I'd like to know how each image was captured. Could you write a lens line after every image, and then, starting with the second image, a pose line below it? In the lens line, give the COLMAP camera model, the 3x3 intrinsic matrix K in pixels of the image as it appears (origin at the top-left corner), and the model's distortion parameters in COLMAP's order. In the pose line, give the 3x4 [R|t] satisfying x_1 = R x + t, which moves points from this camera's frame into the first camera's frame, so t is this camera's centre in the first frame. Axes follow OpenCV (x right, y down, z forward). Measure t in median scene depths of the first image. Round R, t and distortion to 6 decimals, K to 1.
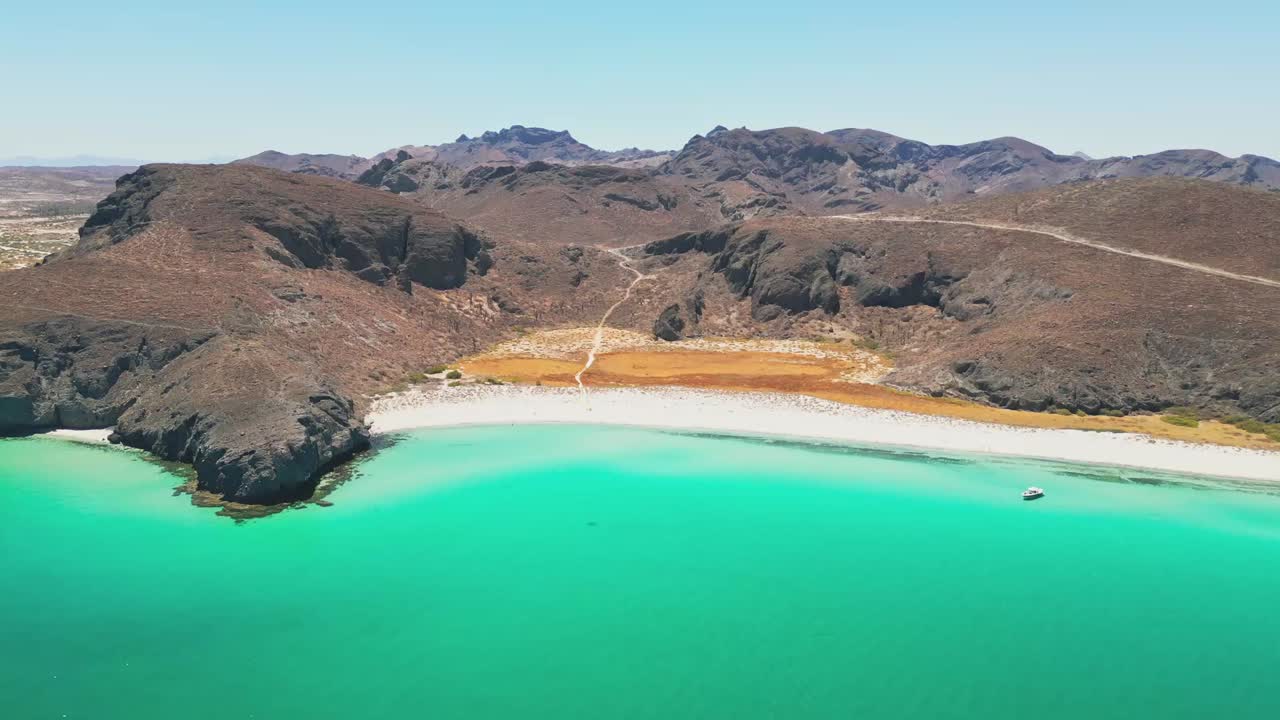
lens RADIAL K [[923.6, 0, 640.0], [0, 923.6, 360.0], [0, 0, 1]] dist [0.005324, 0.000435]
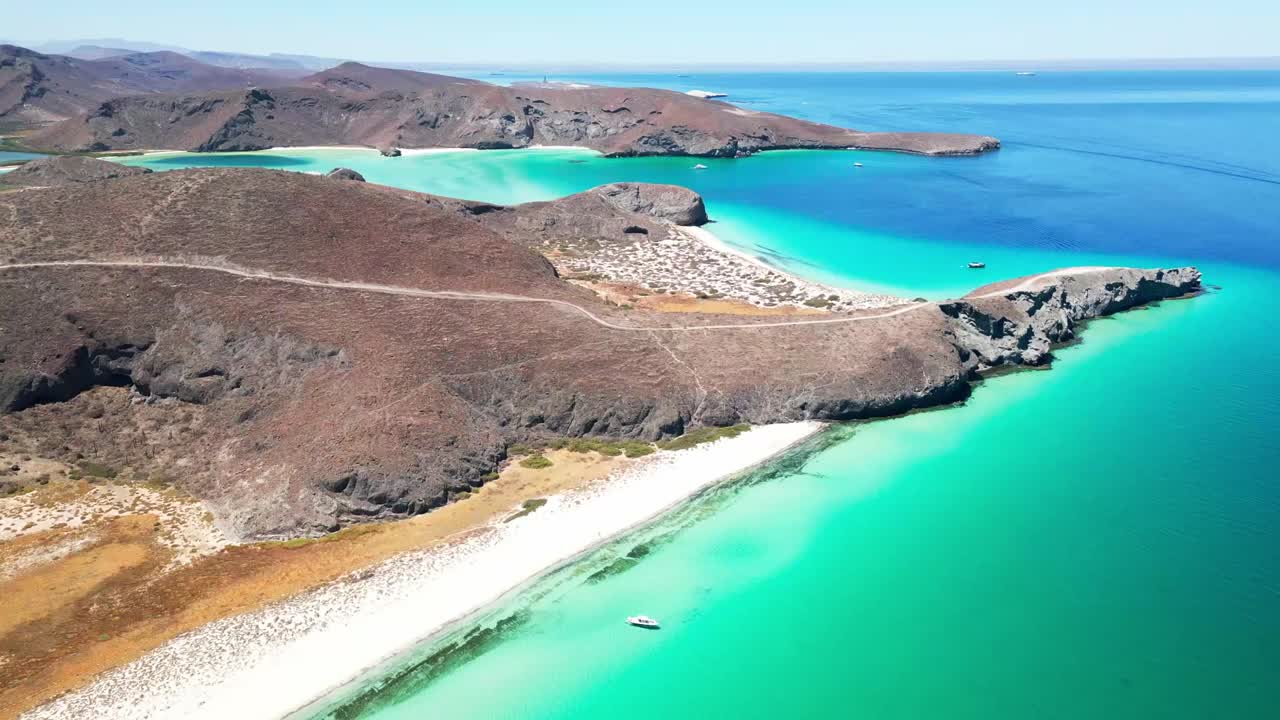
lens RADIAL K [[923.6, 0, 640.0], [0, 923.6, 360.0], [0, 0, 1]] dist [0.005324, 0.000435]
pose [[0.379863, -0.291848, 0.877798, -0.275009], [0.174258, 0.954514, 0.241945, -0.266130], [-0.908481, 0.061058, 0.413441, 0.373778]]
